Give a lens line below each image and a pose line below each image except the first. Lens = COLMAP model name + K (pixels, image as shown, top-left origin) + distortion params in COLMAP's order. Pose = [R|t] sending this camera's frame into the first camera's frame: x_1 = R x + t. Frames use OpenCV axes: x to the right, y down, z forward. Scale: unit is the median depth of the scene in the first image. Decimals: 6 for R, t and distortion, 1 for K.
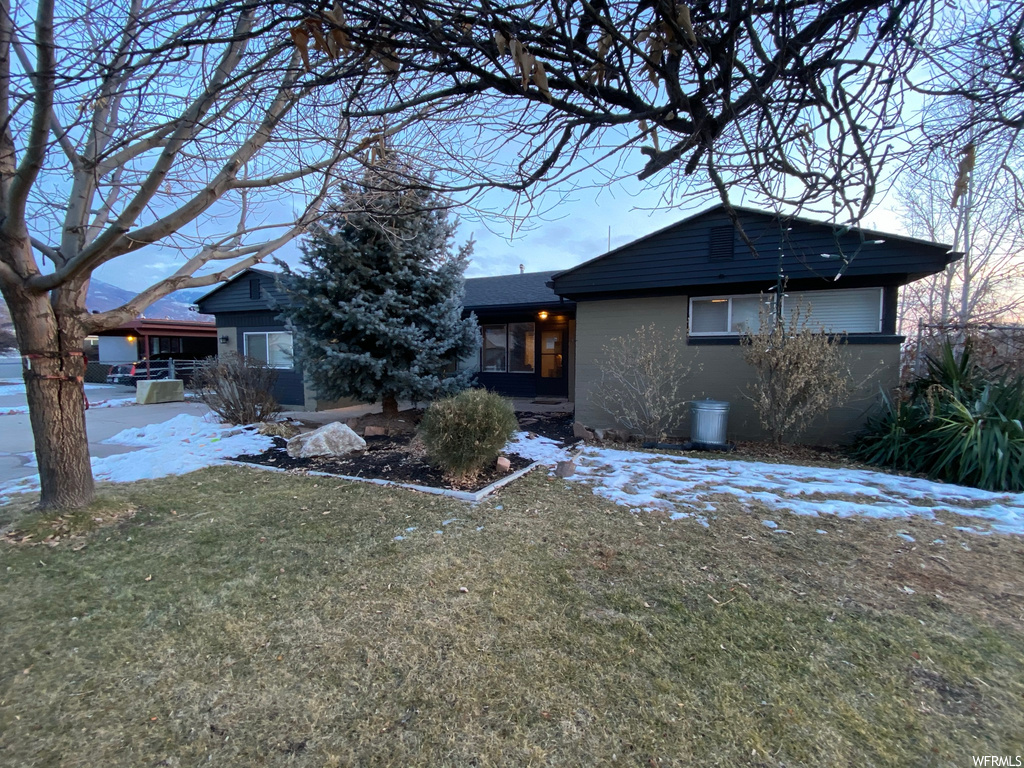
lens RADIAL K [[439.7, 0, 512.0], [0, 439.7, 384.0], [0, 0, 1]] dist [0.022546, -0.000254]
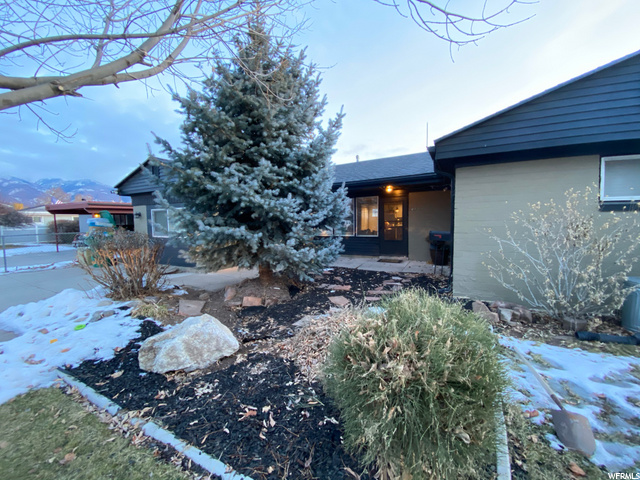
lens RADIAL K [[257.2, 0, 320.0], [0, 257.2, 240.0], [0, 0, 1]] dist [0.025678, -0.023518]
pose [[0.998419, -0.015667, -0.053987, -0.124998], [0.016253, 0.999813, 0.010438, -0.042167], [0.053814, -0.011299, 0.998487, 0.430709]]
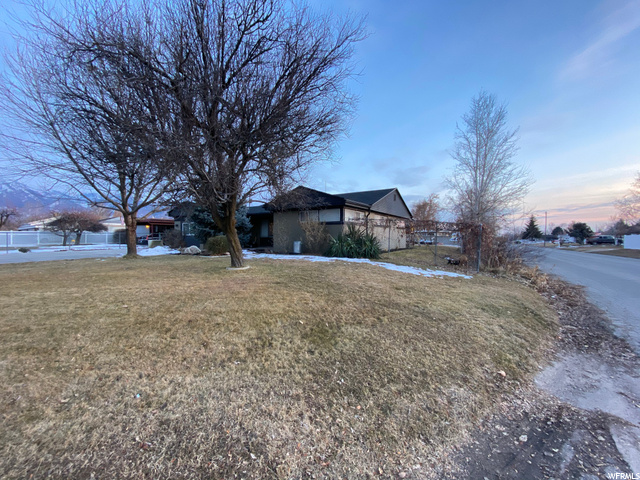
lens RADIAL K [[267.6, 0, 340.0], [0, 267.6, 241.2], [0, 0, 1]] dist [0.001486, 0.000092]
pose [[0.996253, 0.000764, -0.086480, 0.829145], [-0.005272, 0.998638, -0.051902, 0.128236], [0.086322, 0.052163, 0.994901, -0.926926]]
